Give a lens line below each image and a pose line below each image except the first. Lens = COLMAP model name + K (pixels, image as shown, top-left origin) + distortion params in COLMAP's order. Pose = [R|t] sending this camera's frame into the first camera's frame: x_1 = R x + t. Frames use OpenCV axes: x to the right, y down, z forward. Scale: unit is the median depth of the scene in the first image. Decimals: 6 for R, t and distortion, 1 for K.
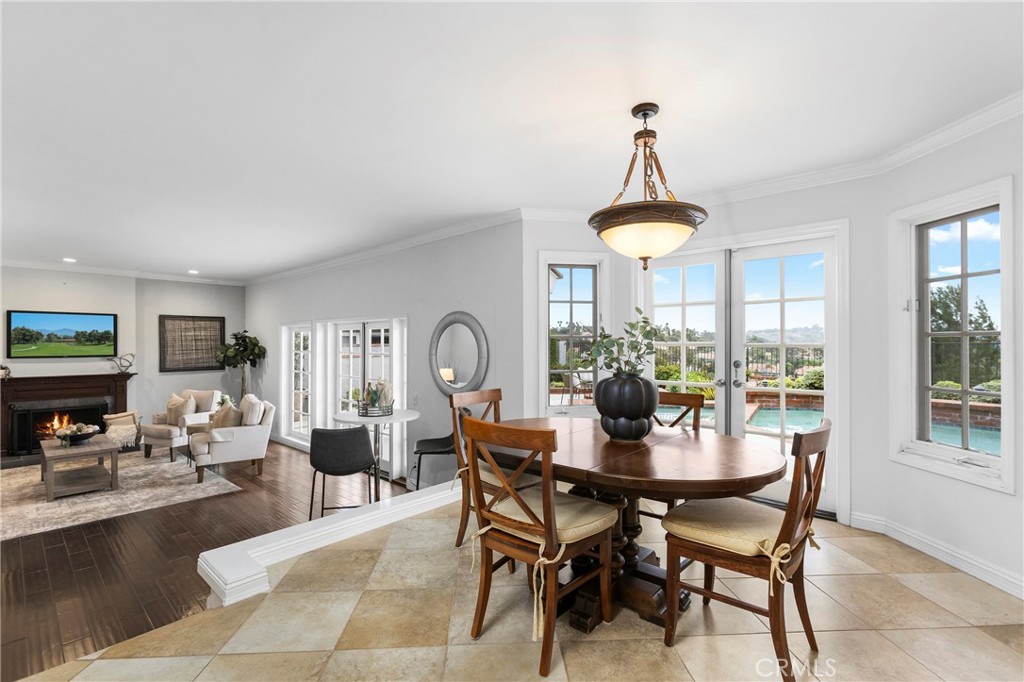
lens RADIAL K [[470.0, 0, 517.9], [0, 470.0, 339.8], [0, 0, 1]] dist [-0.012306, 0.006190]
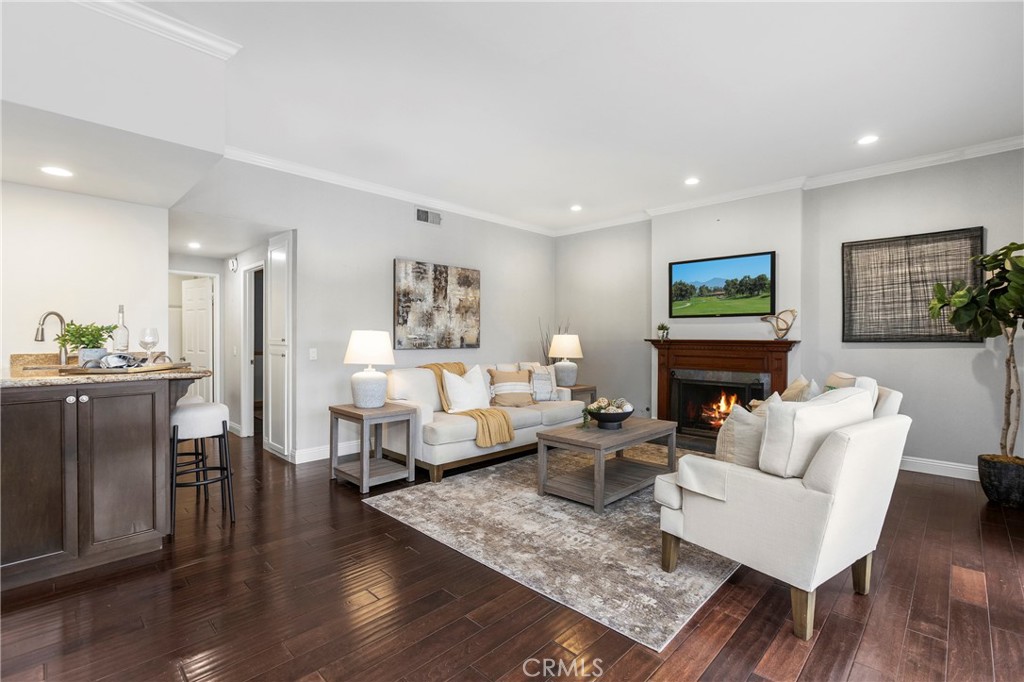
lens RADIAL K [[470.0, 0, 511.7], [0, 470.0, 340.6], [0, 0, 1]] dist [-0.012306, 0.006190]
pose [[-0.036928, 0.006165, -0.999299, -0.188968], [0.002508, 0.999978, 0.006076, 0.069880], [0.999315, -0.002282, -0.036943, 0.677487]]
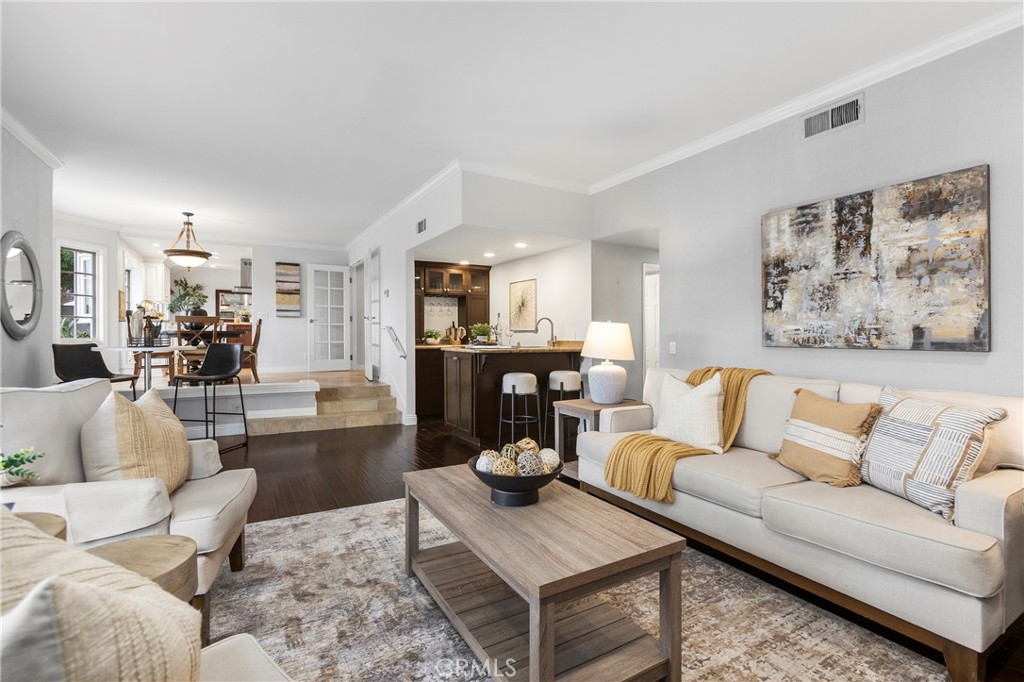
lens RADIAL K [[470.0, 0, 510.9], [0, 470.0, 334.5], [0, 0, 1]] dist [-0.012306, 0.006190]
pose [[-0.954116, -0.002152, 0.299431, -0.799542], [-0.004718, 0.999958, -0.007848, 0.079285], [-0.299401, -0.008901, -0.954086, 1.023315]]
